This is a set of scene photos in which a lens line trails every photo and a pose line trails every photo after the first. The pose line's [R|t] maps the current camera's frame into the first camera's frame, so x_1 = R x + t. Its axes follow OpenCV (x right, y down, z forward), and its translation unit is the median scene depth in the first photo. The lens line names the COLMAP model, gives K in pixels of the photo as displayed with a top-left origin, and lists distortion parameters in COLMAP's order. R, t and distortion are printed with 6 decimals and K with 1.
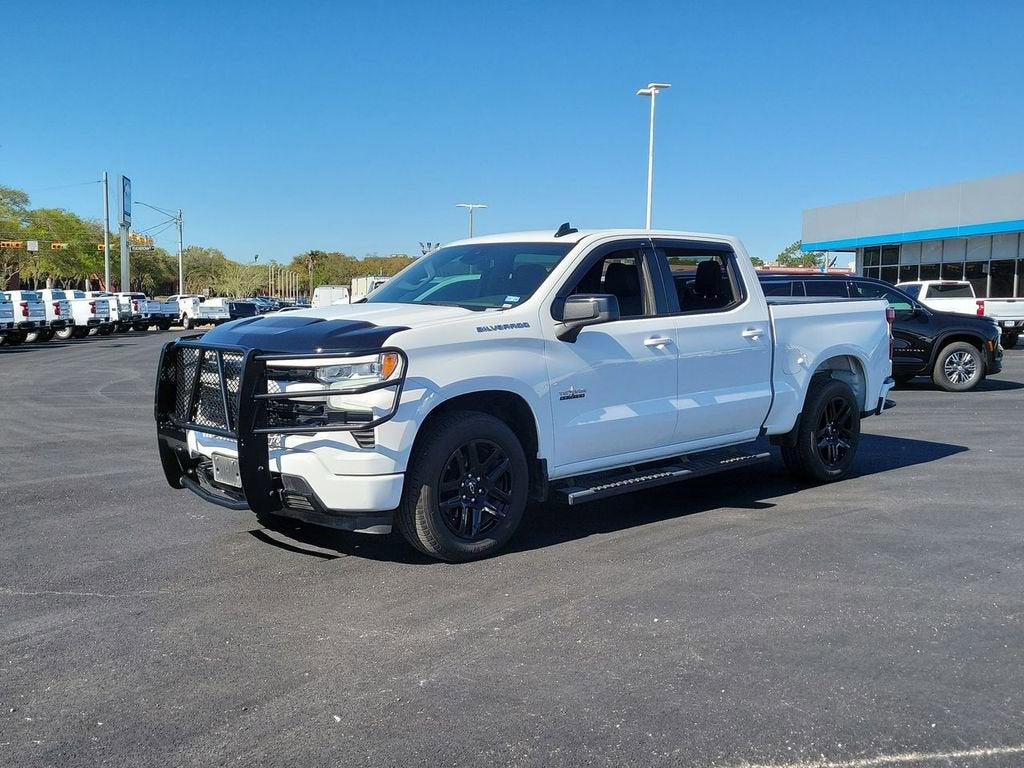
lens RADIAL K [[1039.6, 0, 511.0], [0, 1039.6, 374.3], [0, 0, 1]] dist [0.038814, 0.000000]
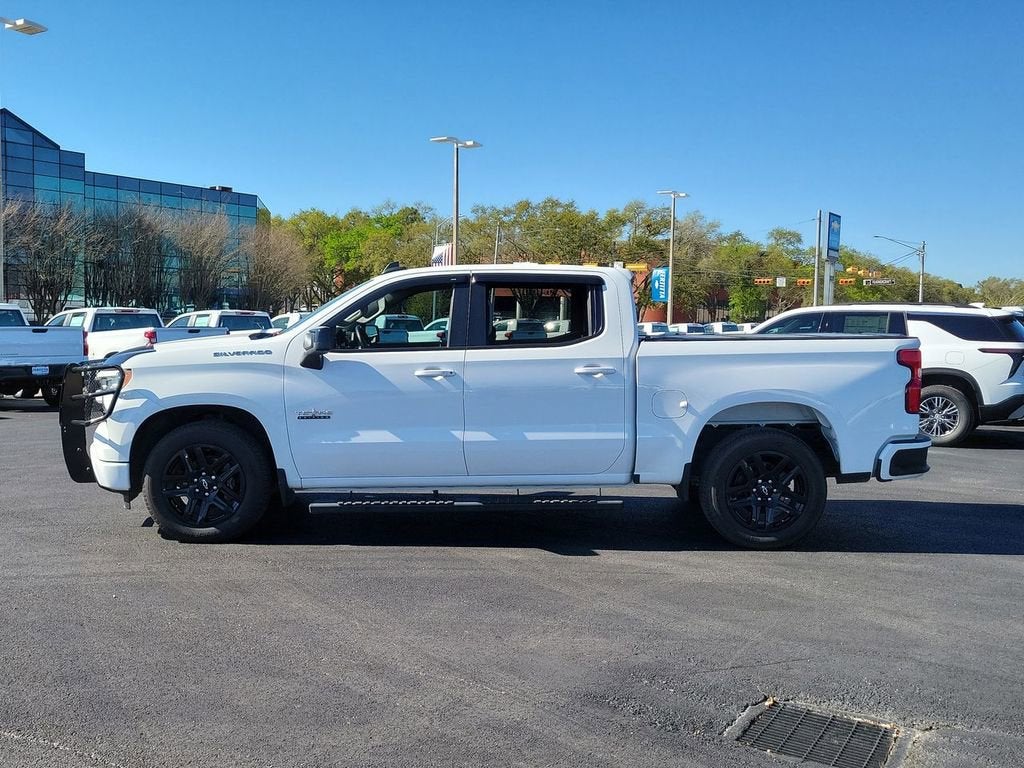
lens RADIAL K [[1039.6, 0, 512.0], [0, 1039.6, 385.6], [0, 0, 1]] dist [0.038814, 0.000000]
pose [[0.741915, 0.045903, -0.668920, 0.981407], [-0.059955, 0.998199, 0.002002, -0.028058], [0.667808, 0.038620, 0.743331, 0.306844]]
